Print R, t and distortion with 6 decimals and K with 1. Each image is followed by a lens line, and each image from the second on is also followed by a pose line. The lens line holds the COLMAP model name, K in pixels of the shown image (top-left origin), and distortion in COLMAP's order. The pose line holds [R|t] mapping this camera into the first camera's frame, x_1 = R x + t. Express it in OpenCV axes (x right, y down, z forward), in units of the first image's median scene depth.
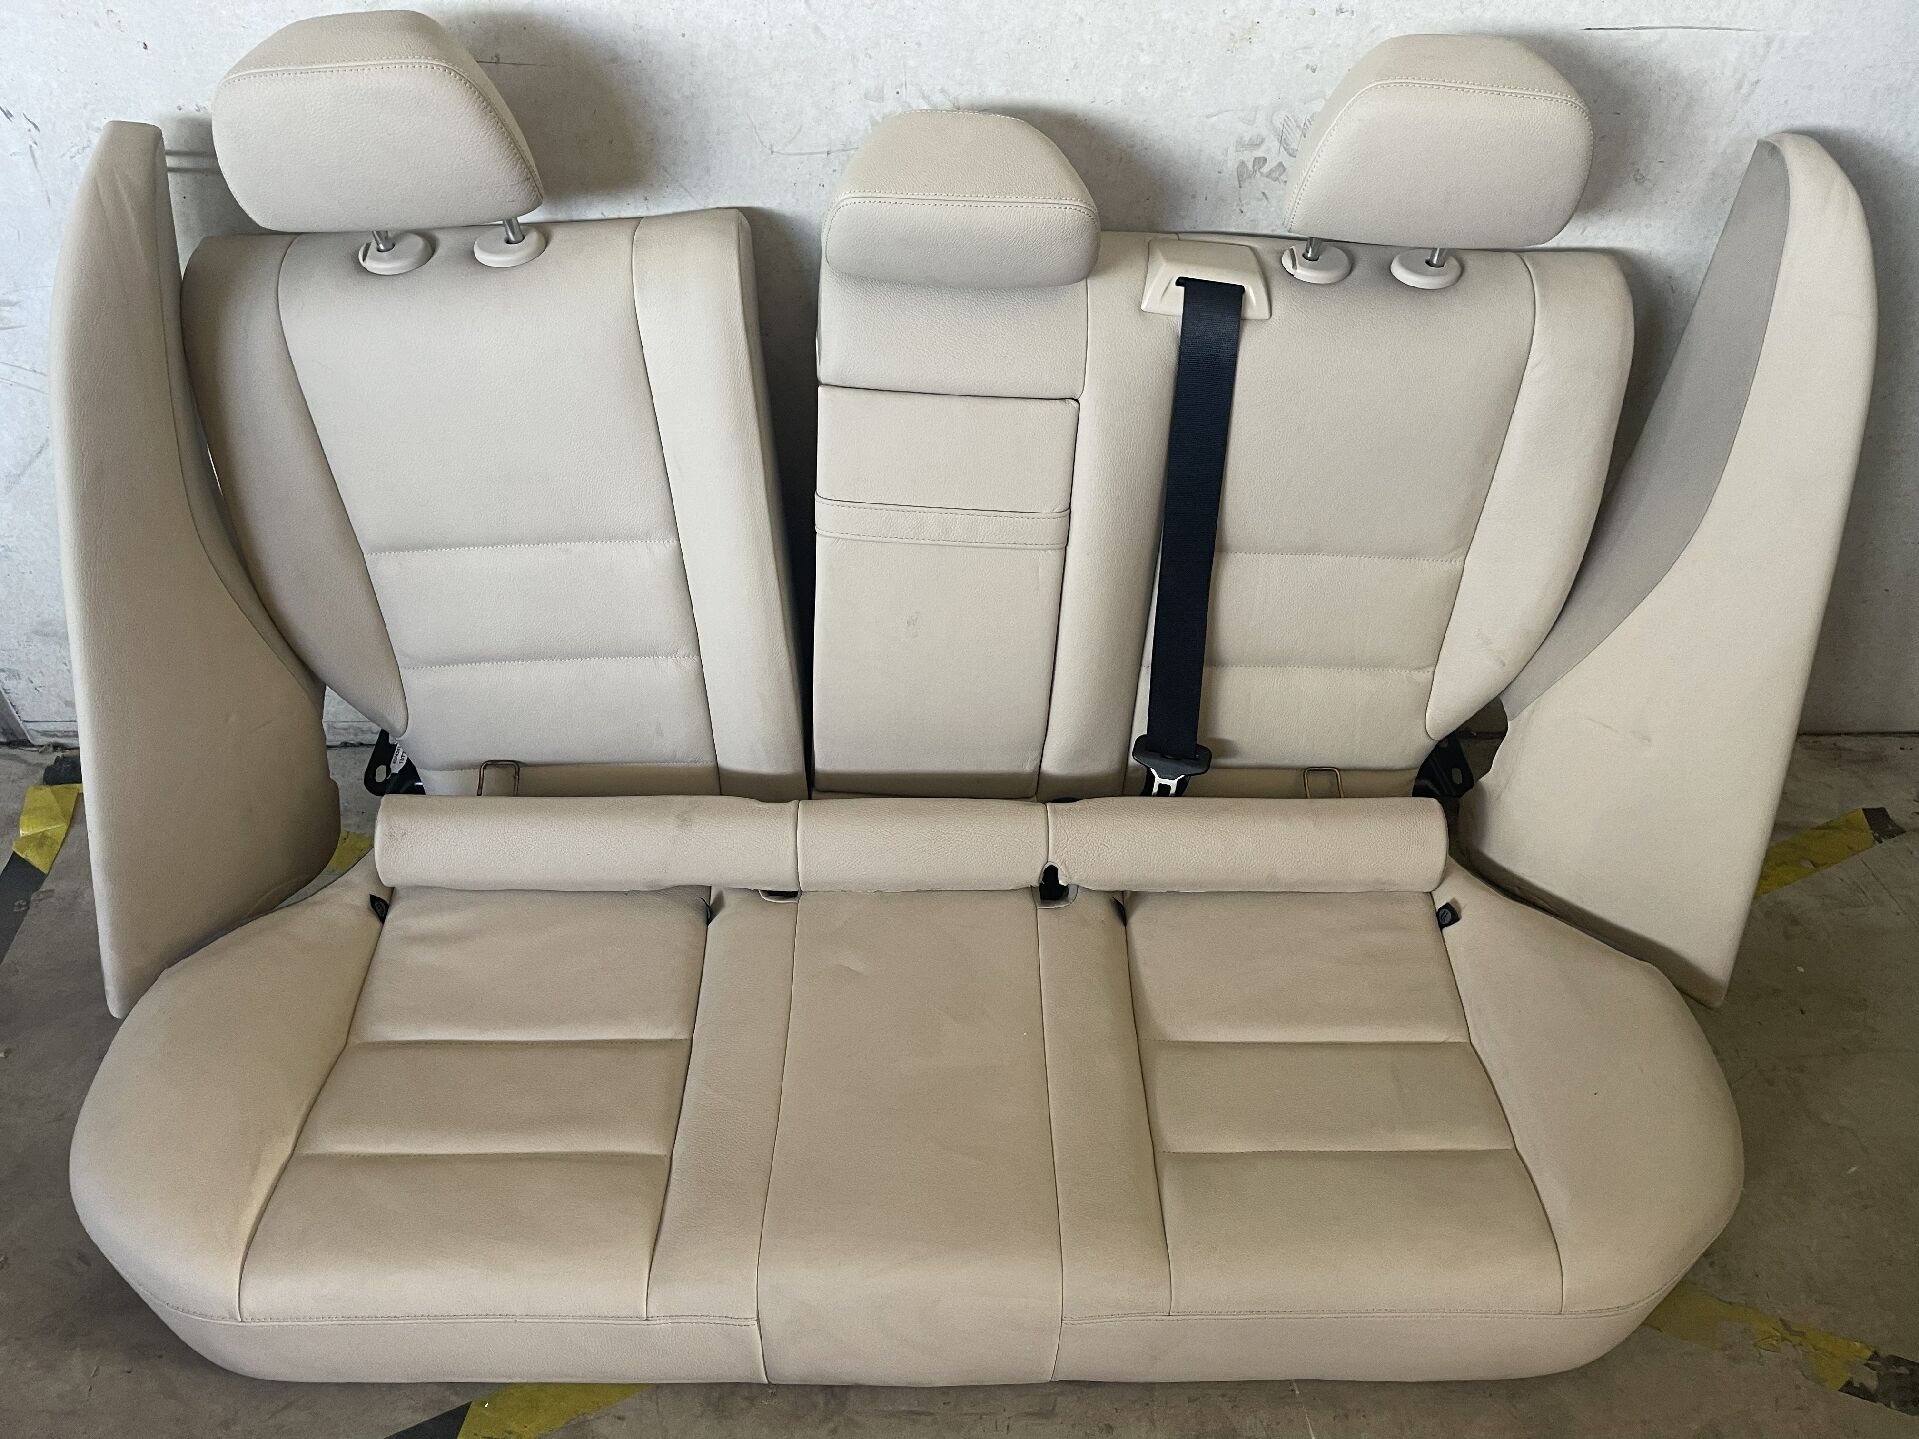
lens RADIAL K [[1455.3, 0, 959.6], [0, 1455.3, 724.7], [0, 0, 1]] dist [0.063858, -0.088355]
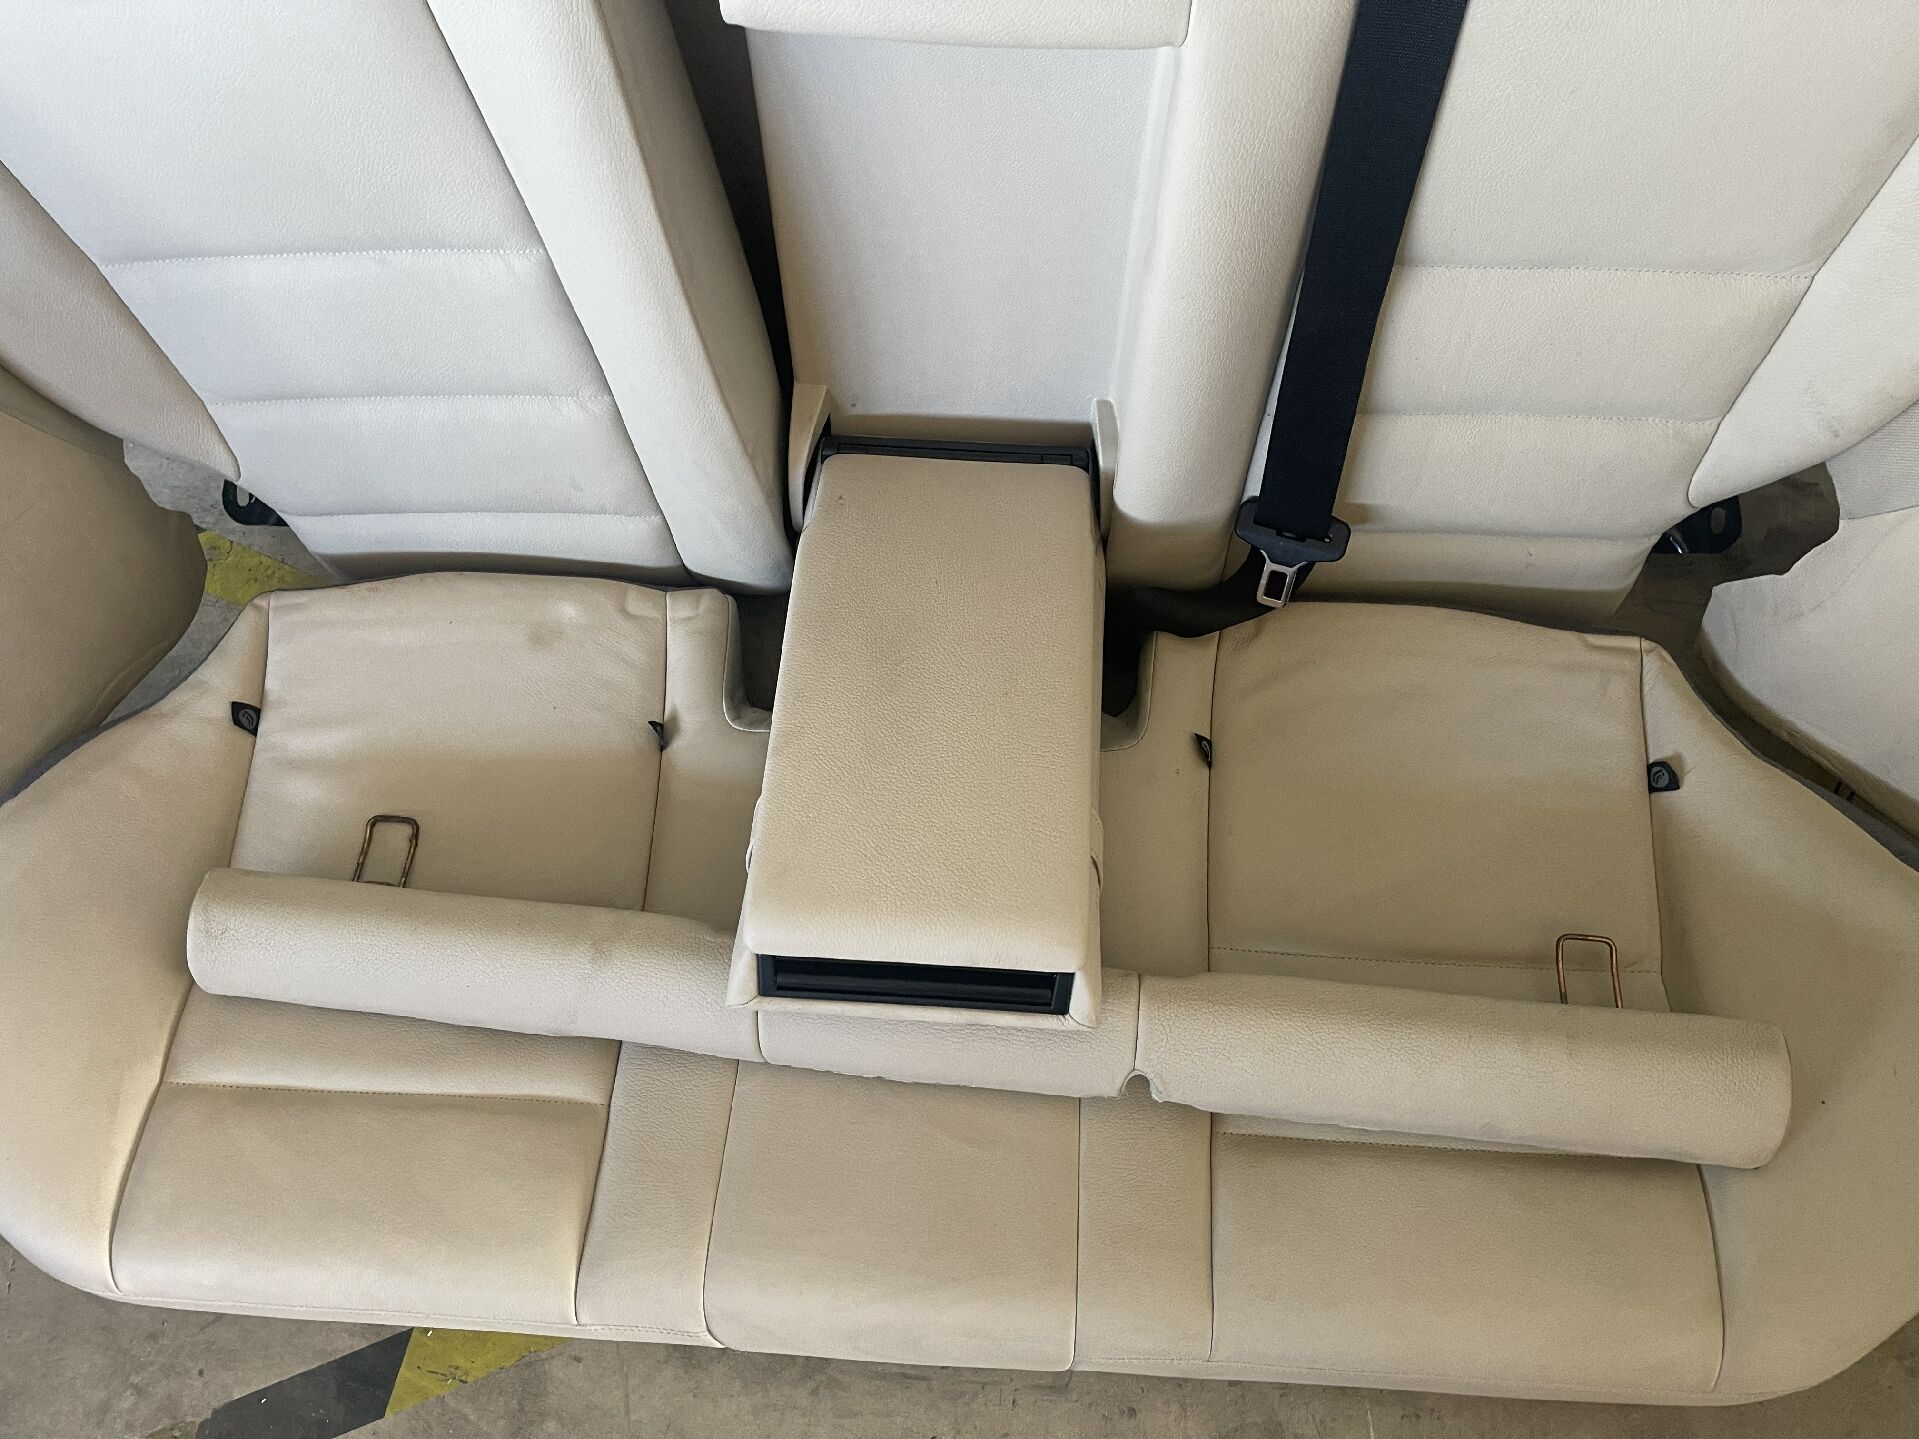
lens RADIAL K [[1455.3, 0, 955.7], [0, 1455.3, 715.3], [0, 0, 1]] dist [0.063858, -0.088355]
pose [[0.995198, 0.036756, -0.090722, 0.056098], [0.007787, 0.894157, 0.447687, -0.242067], [0.097575, -0.446243, 0.889576, 0.367664]]
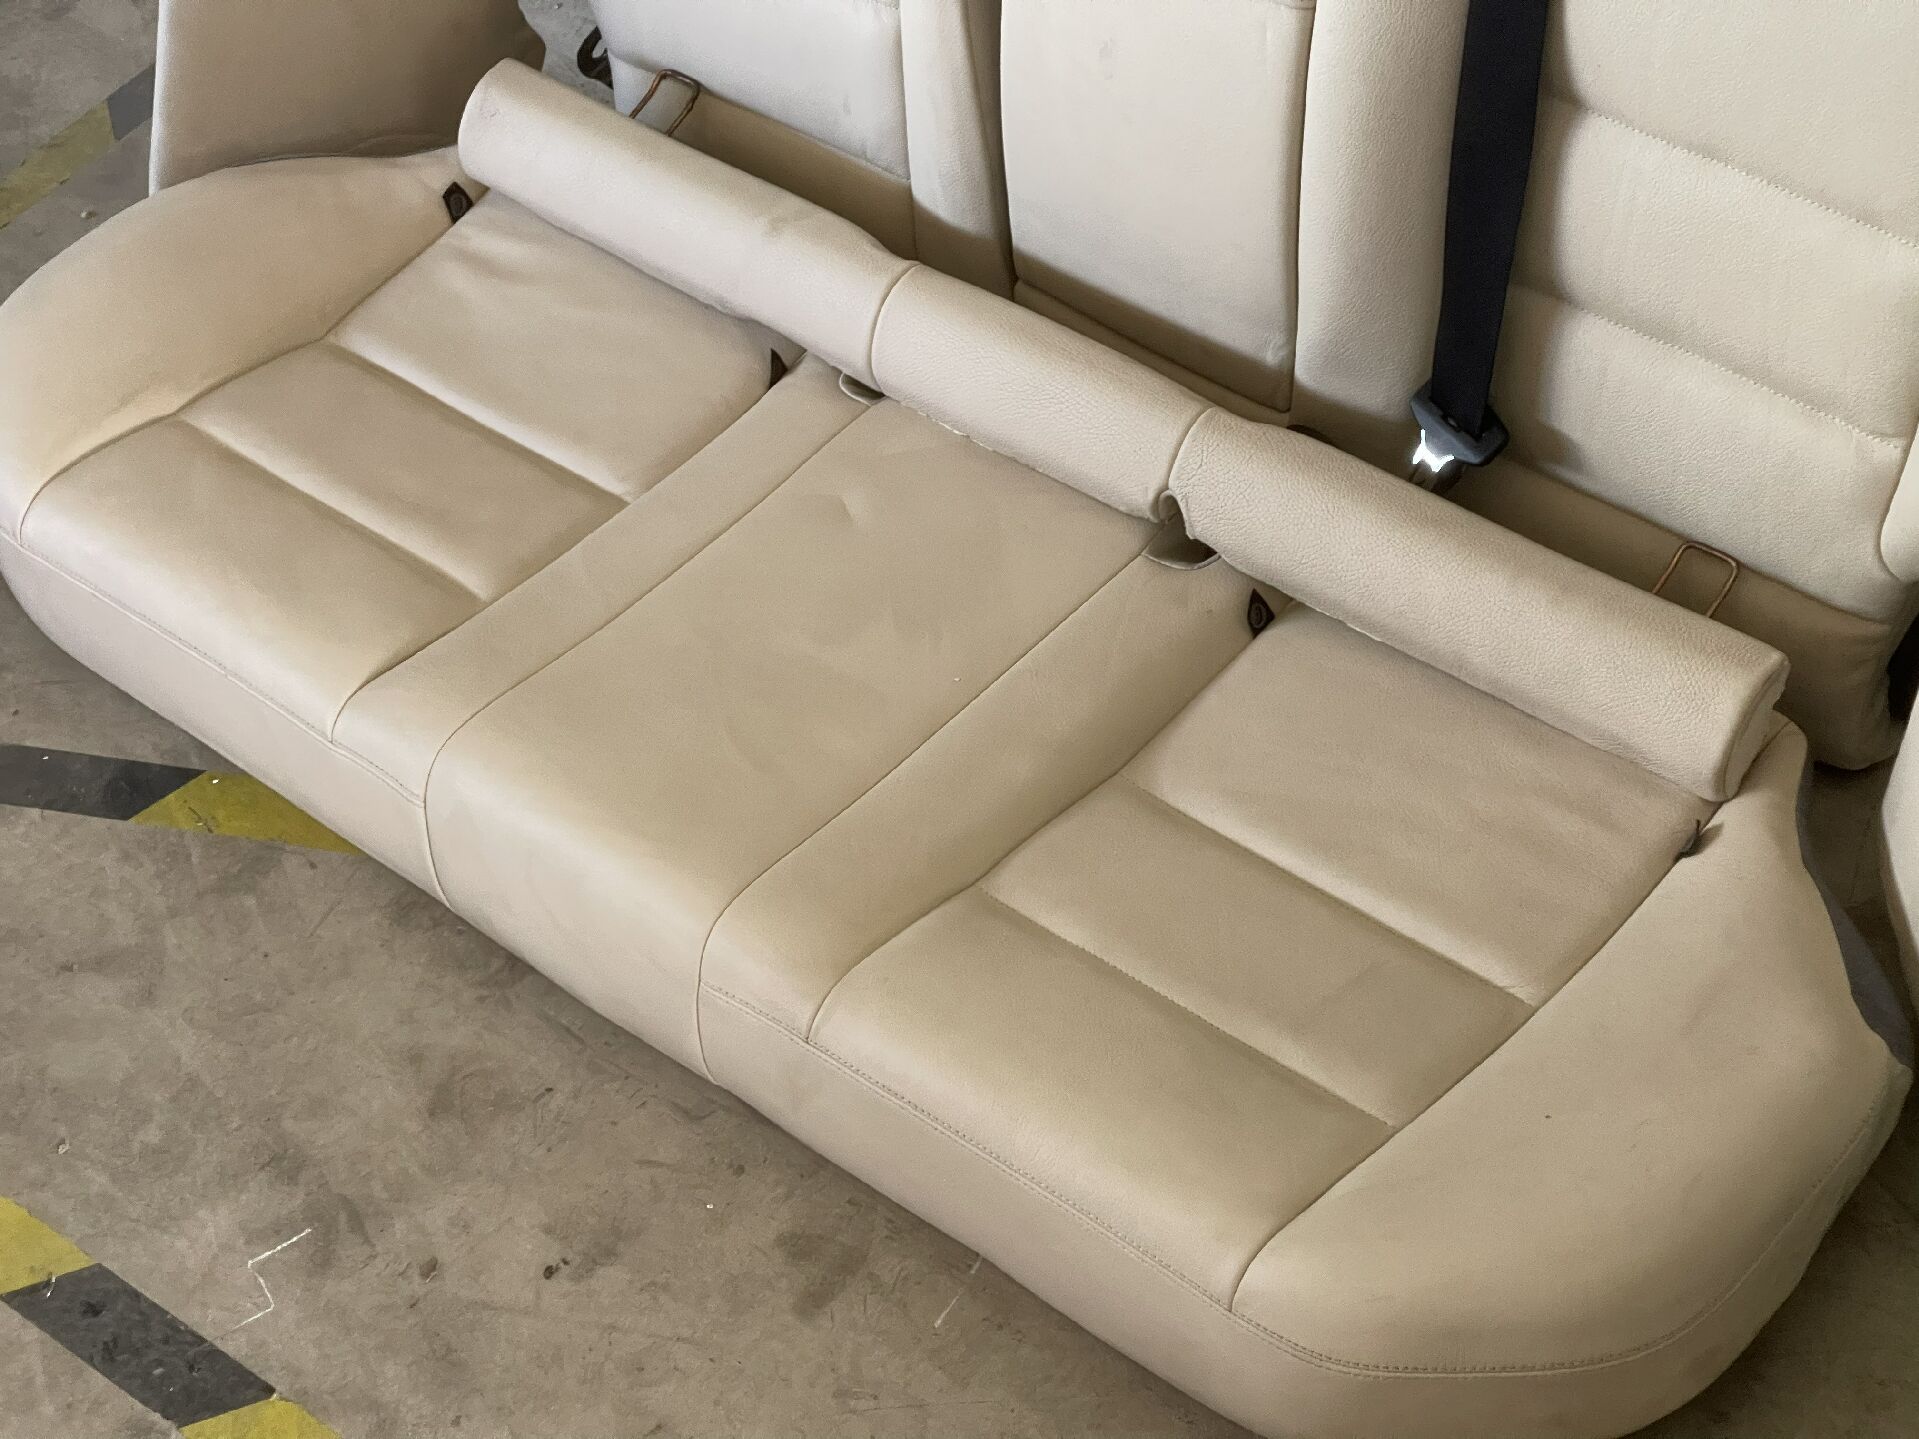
lens RADIAL K [[3564.7, 0, 963.2], [0, 3564.7, 687.8], [0, 0, 1]] dist [0.204183, 0.000000]
pose [[0.736922, 0.407362, -0.539447, 0.933334], [-0.345038, 0.912912, 0.218037, -0.144640], [0.581287, 0.025453, 0.813300, -0.338768]]
